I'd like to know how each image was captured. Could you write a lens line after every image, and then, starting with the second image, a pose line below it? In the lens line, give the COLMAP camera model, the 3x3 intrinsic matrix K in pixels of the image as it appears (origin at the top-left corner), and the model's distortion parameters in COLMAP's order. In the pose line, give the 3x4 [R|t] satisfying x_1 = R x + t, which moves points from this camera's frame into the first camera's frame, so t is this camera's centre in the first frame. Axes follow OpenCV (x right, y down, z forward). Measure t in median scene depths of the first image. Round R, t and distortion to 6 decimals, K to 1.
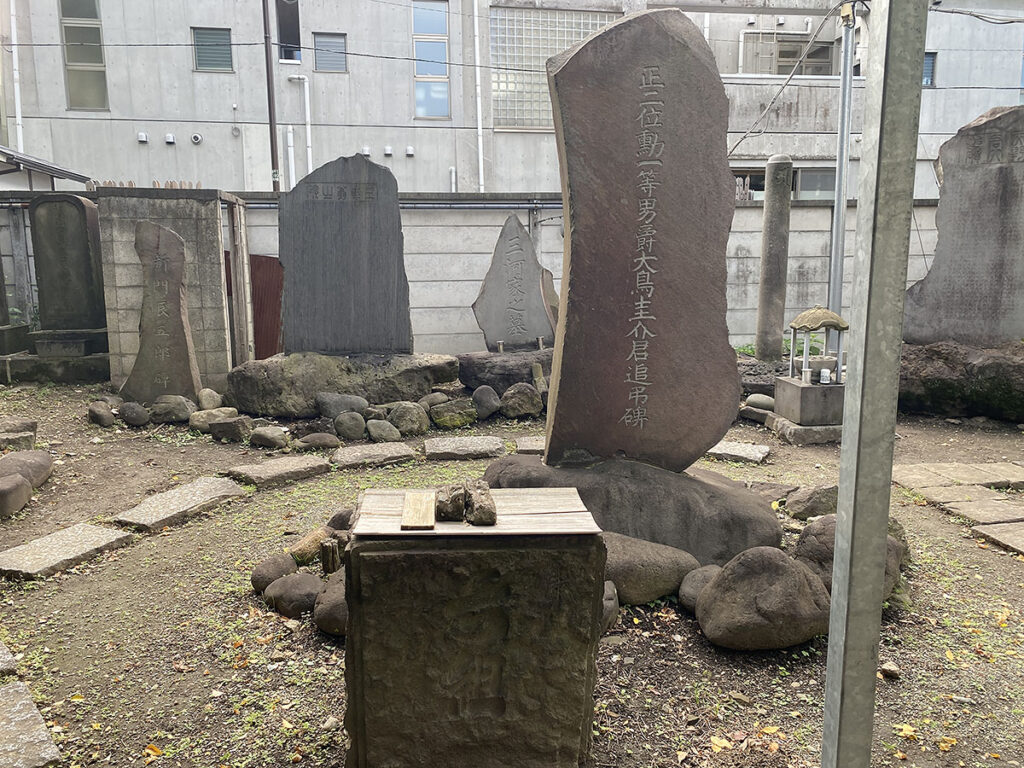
lens RADIAL K [[781.2, 0, 509.2], [0, 781.2, 387.3], [0, 0, 1]] dist [0.033243, -0.029274]
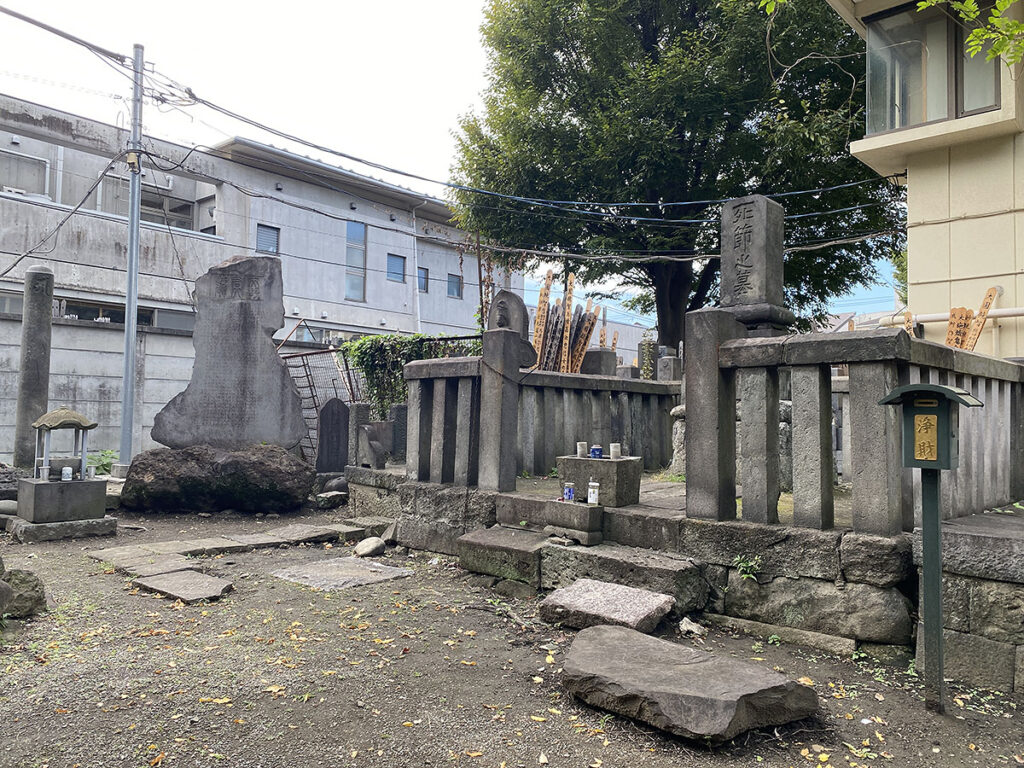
lens RADIAL K [[781.2, 0, 520.9], [0, 781.2, 375.1], [0, 0, 1]] dist [0.033243, -0.029274]
pose [[0.746400, 0.063569, 0.662454, 0.137065], [0.075069, 0.981032, -0.178722, 0.077287], [-0.661250, 0.183128, 0.727470, -0.146656]]
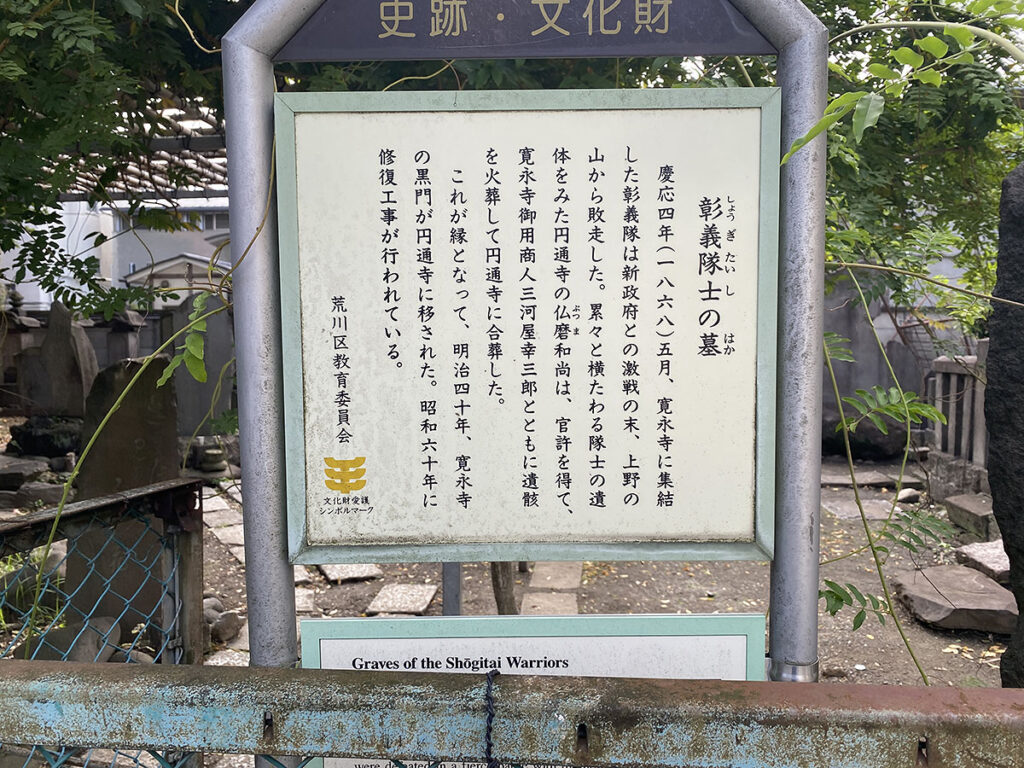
lens RADIAL K [[781.2, 0, 509.7], [0, 781.2, 381.1], [0, 0, 1]] dist [0.033243, -0.029274]
pose [[0.985103, 0.013951, -0.171397, 0.213470], [-0.030205, 0.995245, -0.092599, 0.052682], [0.169290, 0.096396, 0.980841, -0.636754]]
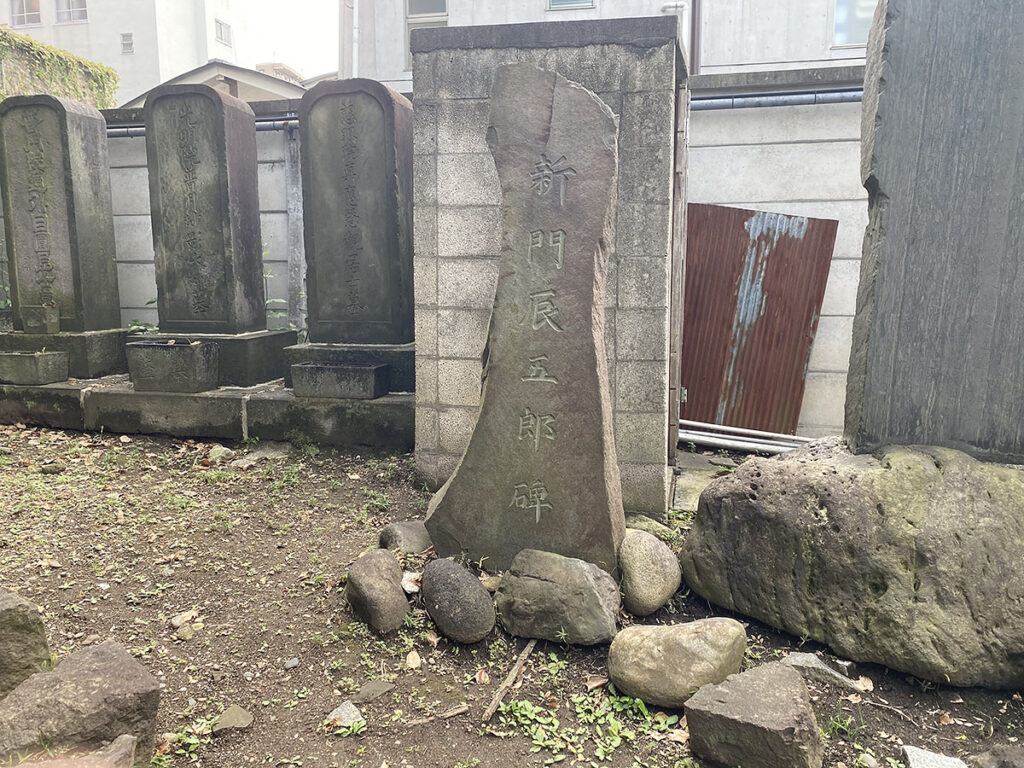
lens RADIAL K [[781.2, 0, 523.2], [0, 781.2, 375.6], [0, 0, 1]] dist [0.033243, -0.029274]
pose [[0.935408, 0.055696, -0.349155, -0.301776], [-0.061066, 0.998124, -0.004383, -0.062844], [0.348256, 0.025421, 0.937055, 0.615350]]
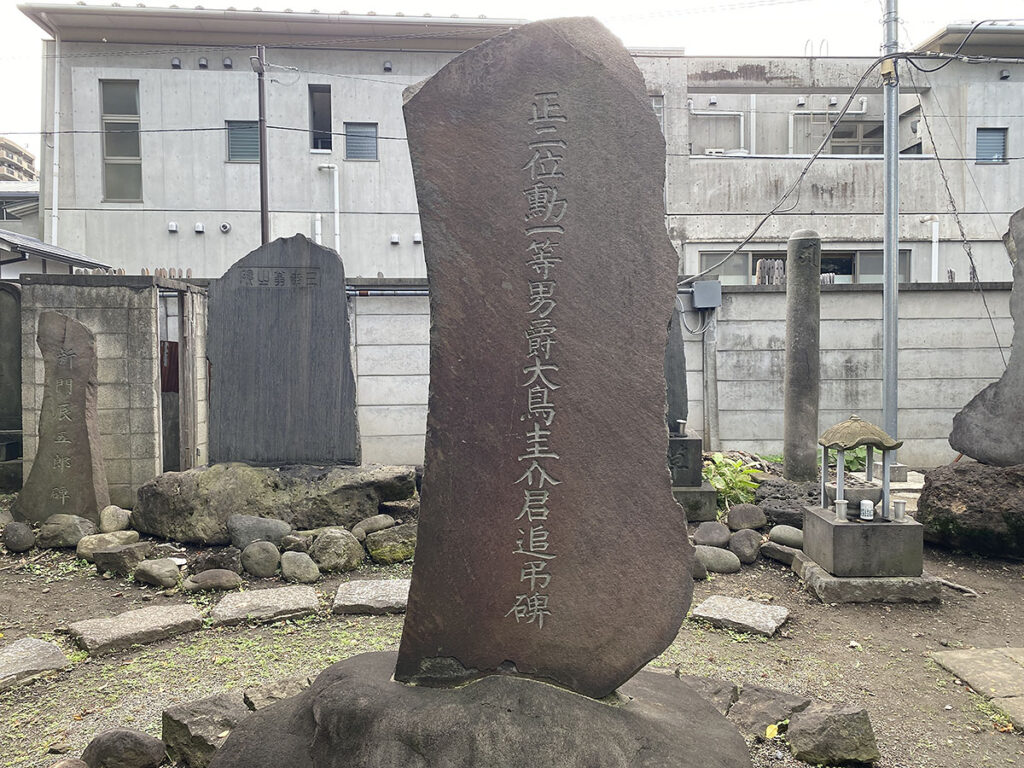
lens RADIAL K [[781.2, 0, 500.9], [0, 781.2, 381.6], [0, 0, 1]] dist [0.033243, -0.029274]
pose [[0.995694, 0.005892, -0.092517, 0.105109], [-0.016344, 0.993502, -0.112636, -0.040725], [0.091252, 0.113663, 0.989320, 0.176498]]
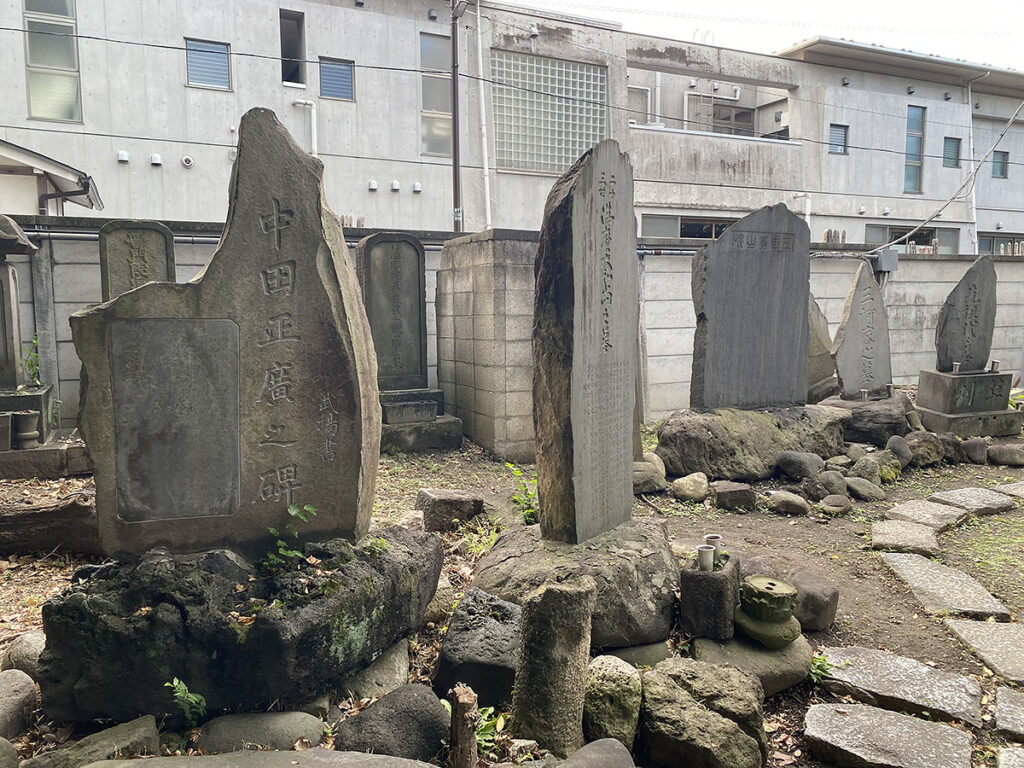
lens RADIAL K [[781.2, 0, 524.2], [0, 781.2, 374.8], [0, 0, 1]] dist [0.033243, -0.029274]
pose [[0.954567, -0.021682, 0.297207, -0.756939], [0.039272, 0.997804, -0.053341, -0.043616], [-0.295398, 0.062590, 0.953322, 0.168721]]
